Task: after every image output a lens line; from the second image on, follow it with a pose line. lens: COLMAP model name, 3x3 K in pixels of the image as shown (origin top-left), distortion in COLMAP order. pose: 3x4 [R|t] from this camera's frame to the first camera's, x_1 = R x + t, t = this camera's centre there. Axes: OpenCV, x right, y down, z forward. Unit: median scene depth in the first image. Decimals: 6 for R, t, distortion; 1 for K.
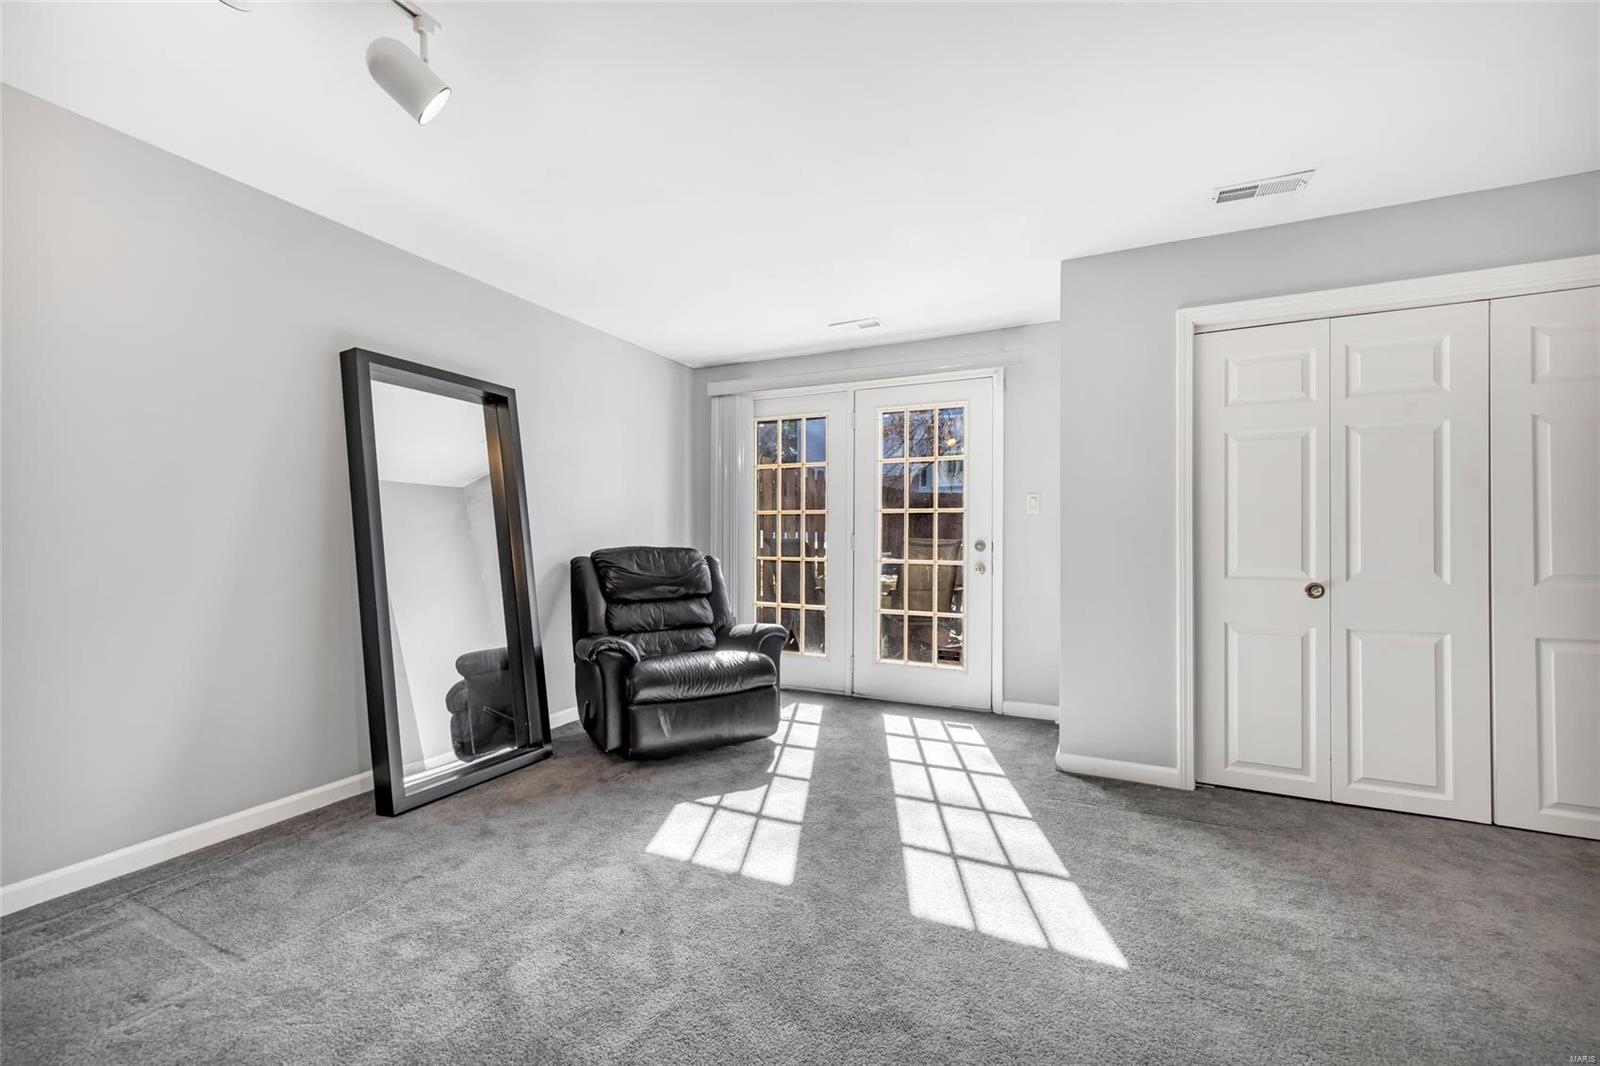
lens RADIAL K [[636.1, 0, 806.7], [0, 636.1, 532.9], [0, 0, 1]] dist [0.006520, -0.000107]
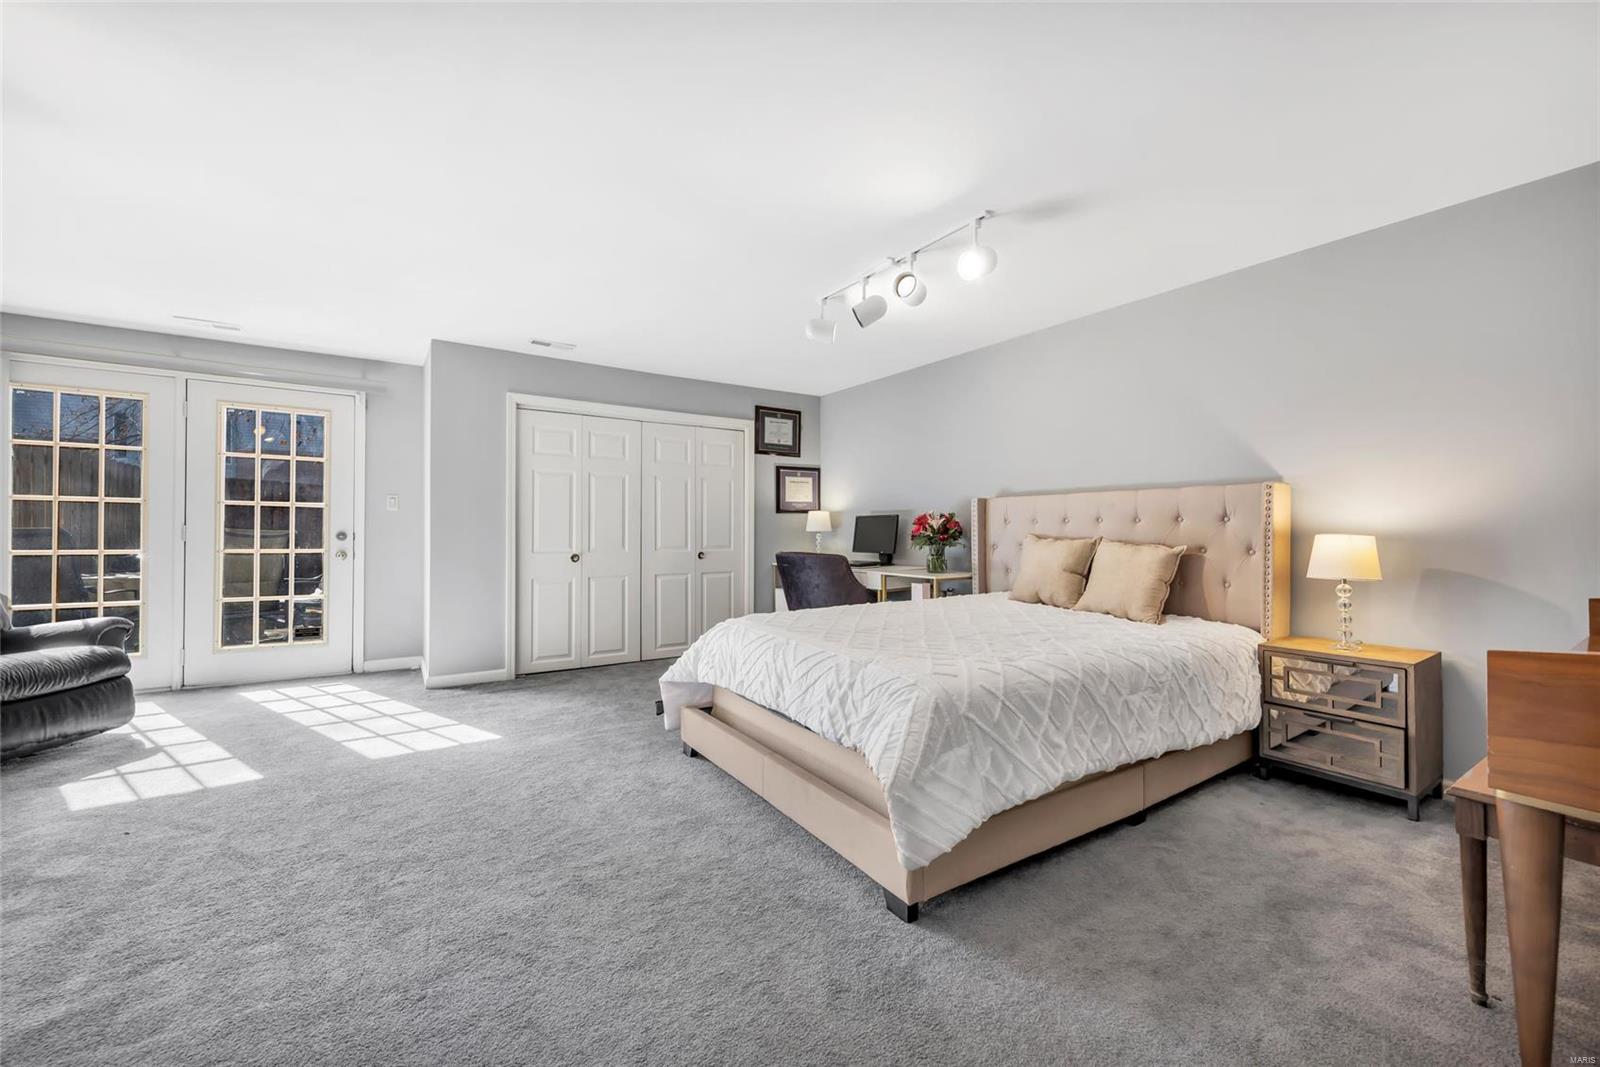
lens RADIAL K [[636.1, 0, 806.7], [0, 636.1, 533.4], [0, 0, 1]] dist [0.006520, -0.000107]
pose [[0.515345, -0.001408, 0.856982, -0.436278], [-0.009967, 0.999921, 0.007637, -0.003200], [-0.856925, -0.012477, 0.515290, -0.522526]]
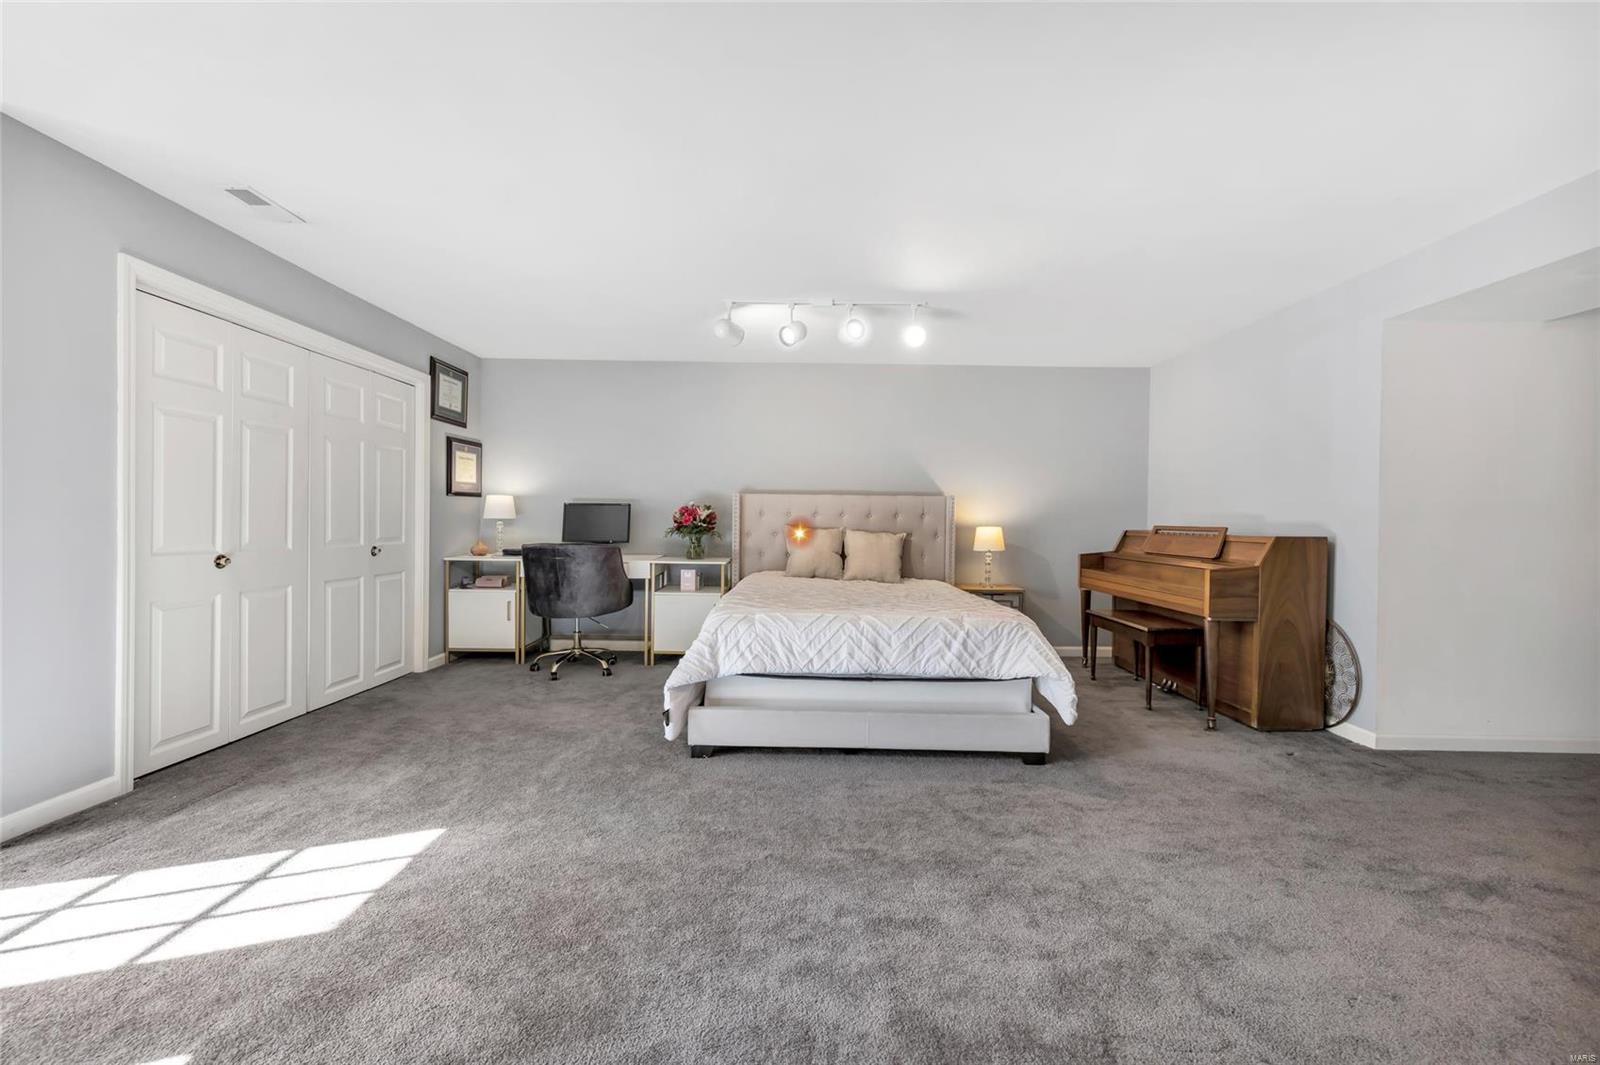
lens RADIAL K [[636.1, 0, 806.7], [0, 636.1, 532.4], [0, 0, 1]] dist [0.006520, -0.000107]
pose [[-0.421668, -0.021250, 0.906501, -0.618803], [-0.021778, 0.999674, 0.013304, 0.001365], [-0.906489, -0.014132, -0.421994, 0.511711]]
